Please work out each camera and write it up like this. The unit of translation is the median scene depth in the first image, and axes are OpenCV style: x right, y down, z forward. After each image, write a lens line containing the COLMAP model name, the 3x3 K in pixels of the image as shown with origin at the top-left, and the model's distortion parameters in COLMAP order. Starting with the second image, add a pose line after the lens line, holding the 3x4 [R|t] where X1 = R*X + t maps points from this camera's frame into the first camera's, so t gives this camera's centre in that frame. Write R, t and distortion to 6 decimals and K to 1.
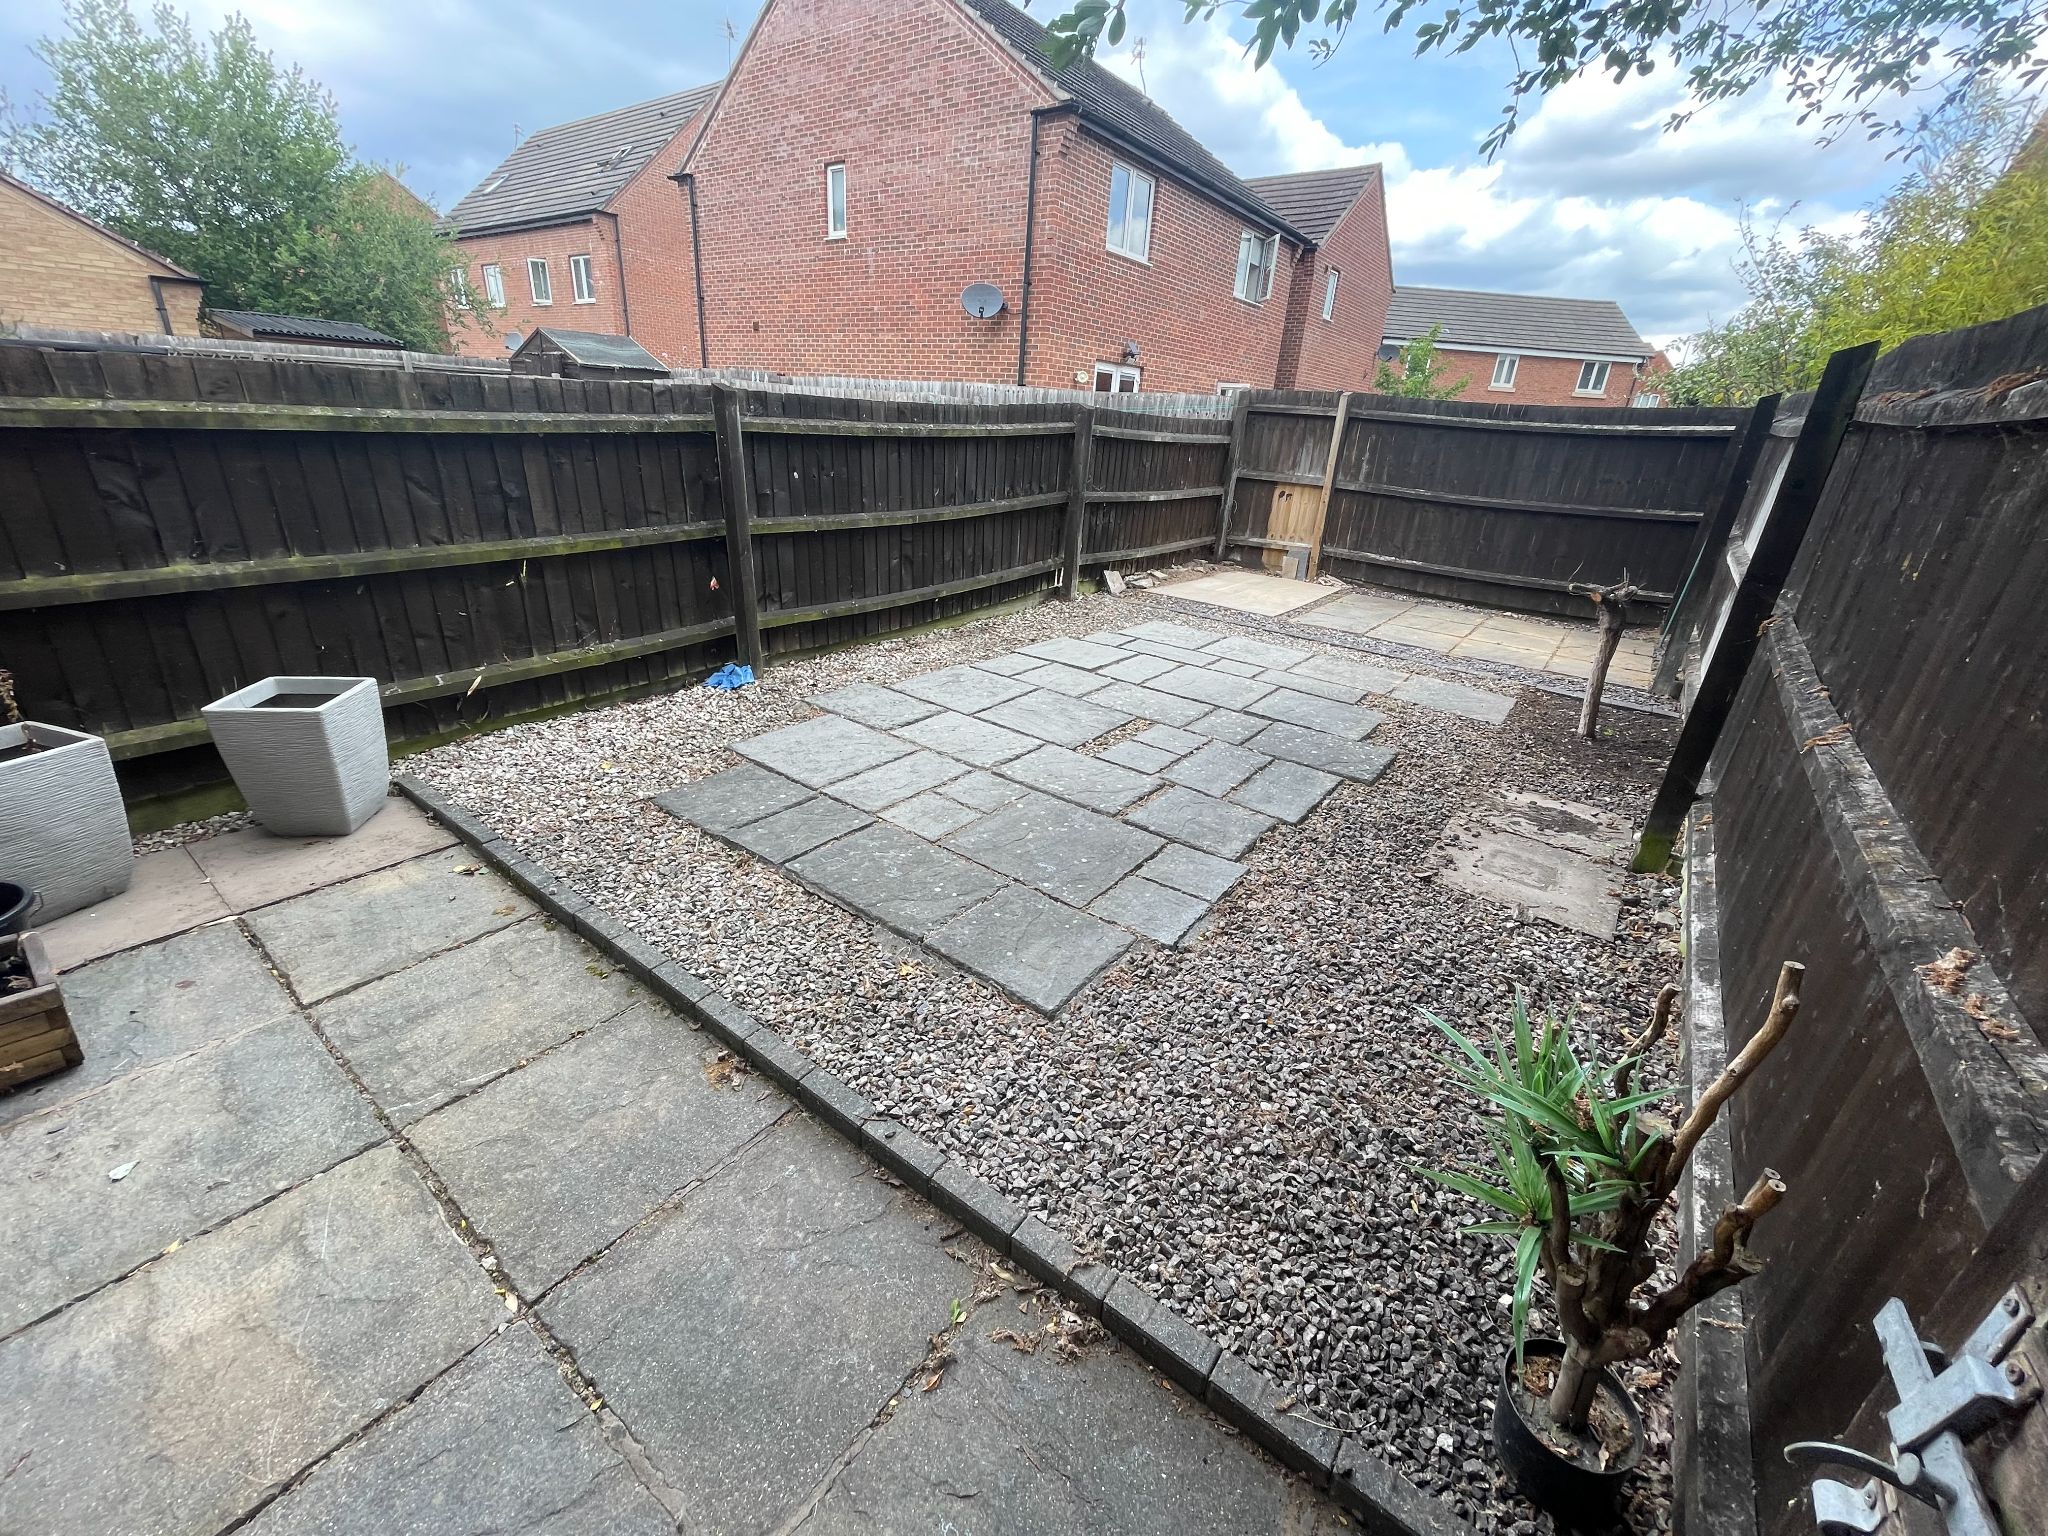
lens RADIAL K [[826.1, 0, 1017.7], [0, 826.1, 765.4], [0, 0, 1]] dist [-0.009315, 0.004614]
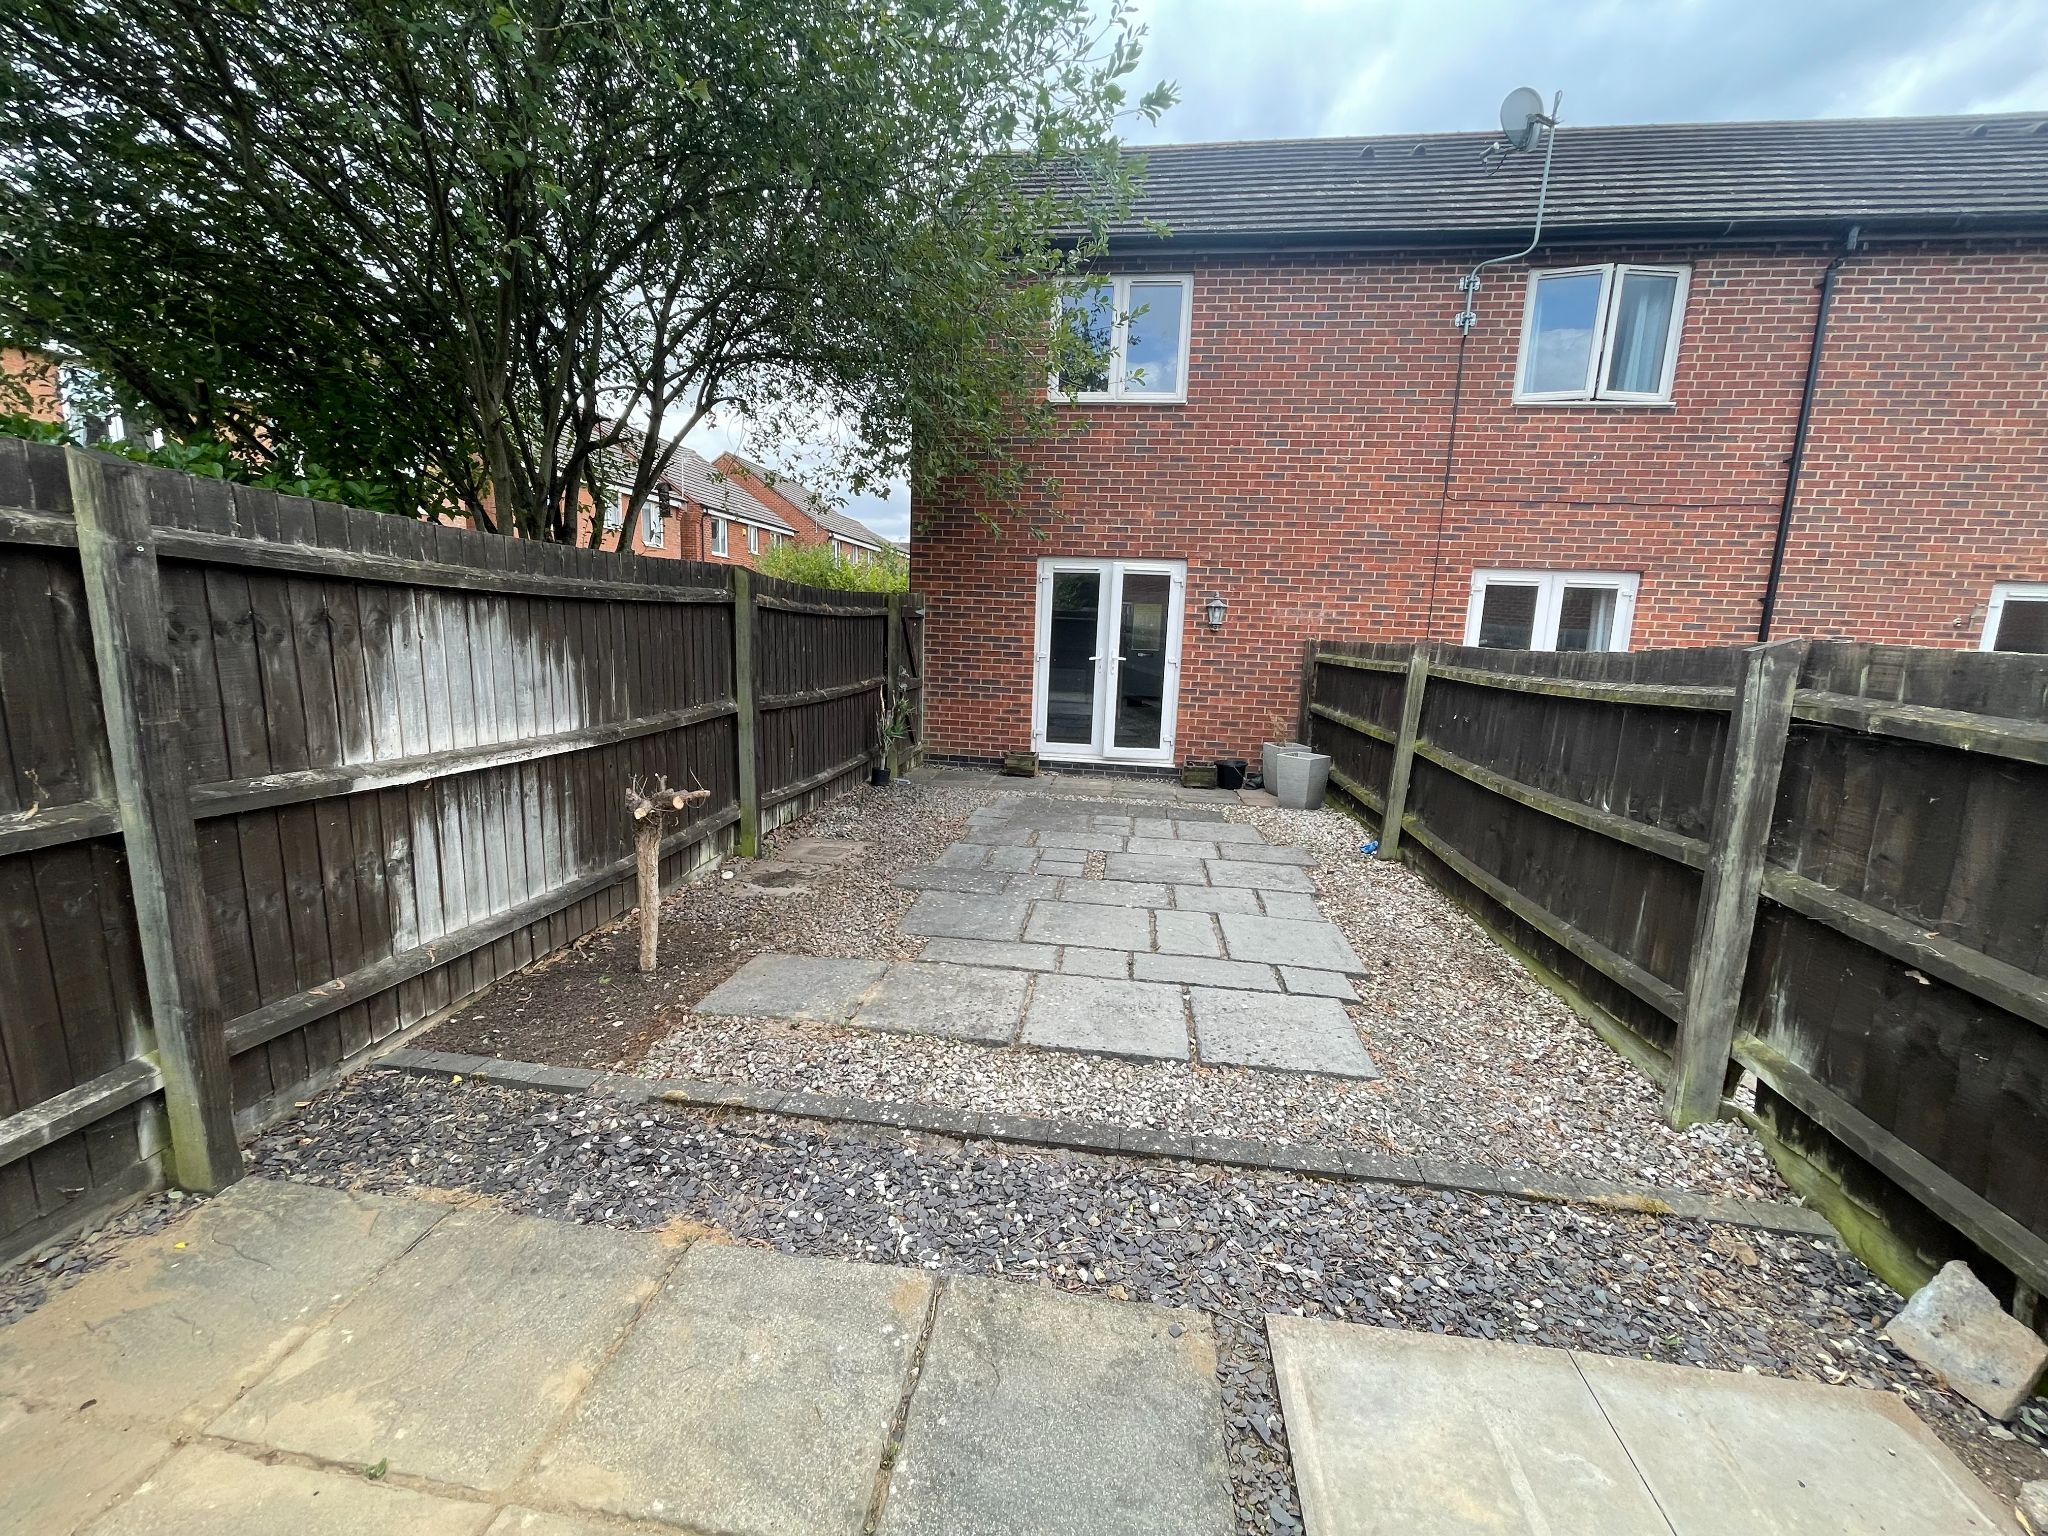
lens RADIAL K [[826.1, 0, 1017.7], [0, 826.1, 765.4], [0, 0, 1]] dist [-0.009315, 0.004614]
pose [[-0.866825, -0.006660, -0.498568, 0.775305], [-0.273678, 0.842181, 0.464576, -0.651503], [0.416790, 0.539153, -0.731847, 1.606549]]
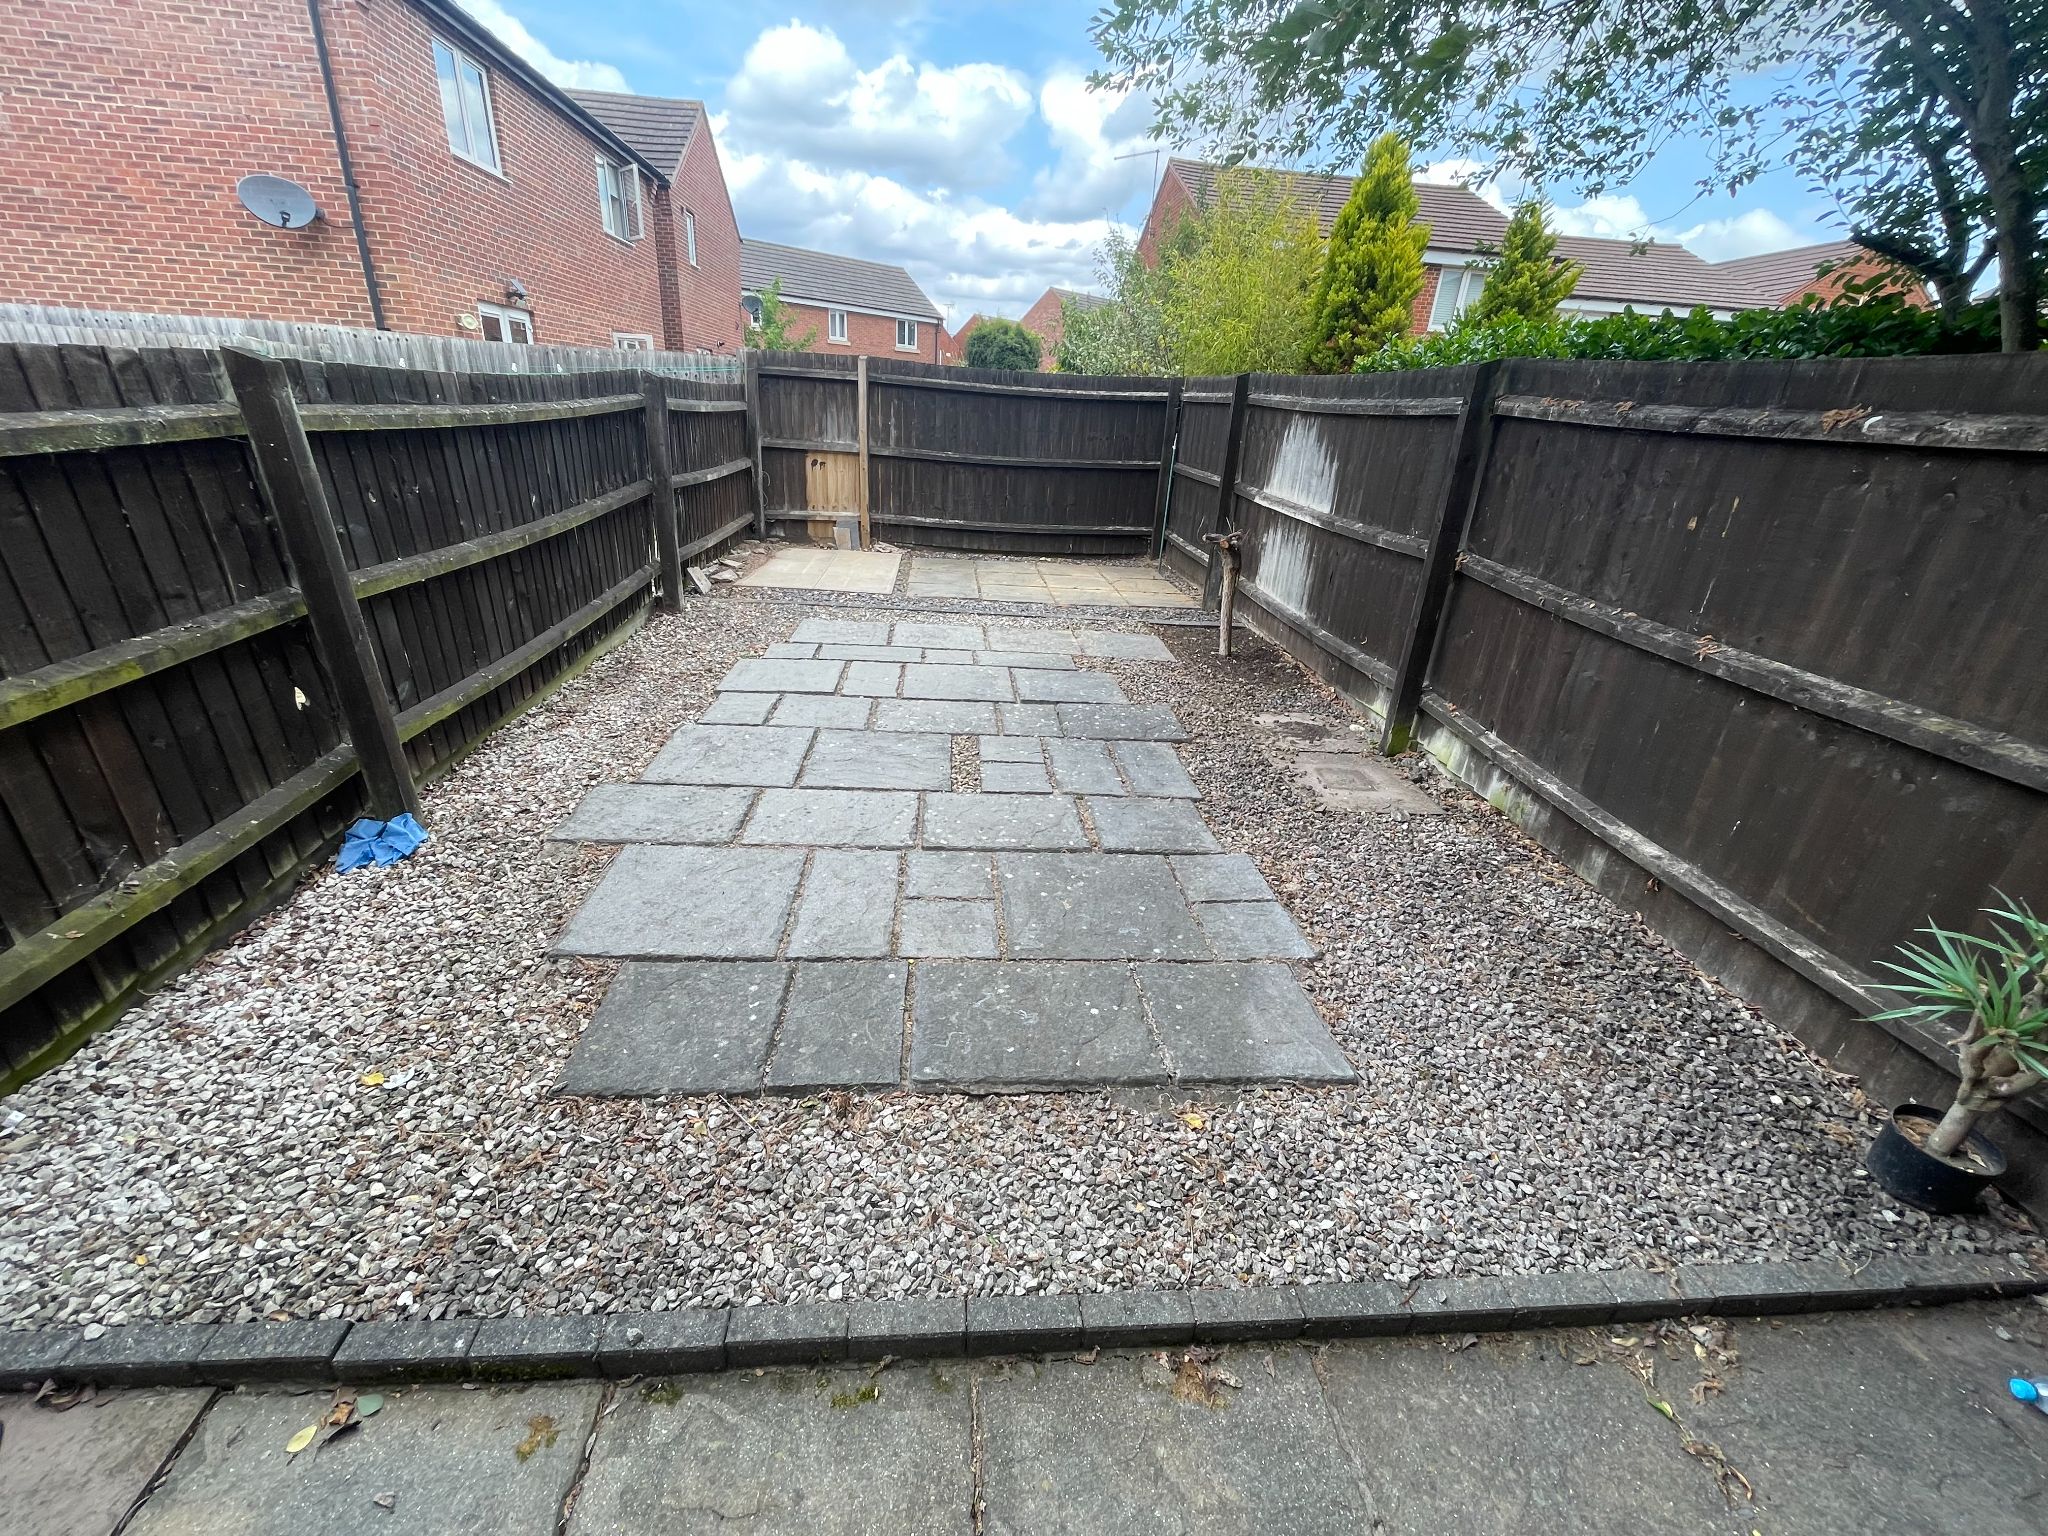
lens RADIAL K [[826.1, 0, 1017.7], [0, 826.1, 765.4], [0, 0, 1]] dist [-0.009315, 0.004614]
pose [[0.746778, -0.277939, 0.604212, -0.339094], [0.245169, 0.959554, 0.138380, -0.126210], [-0.618235, 0.044795, 0.784716, 0.226625]]
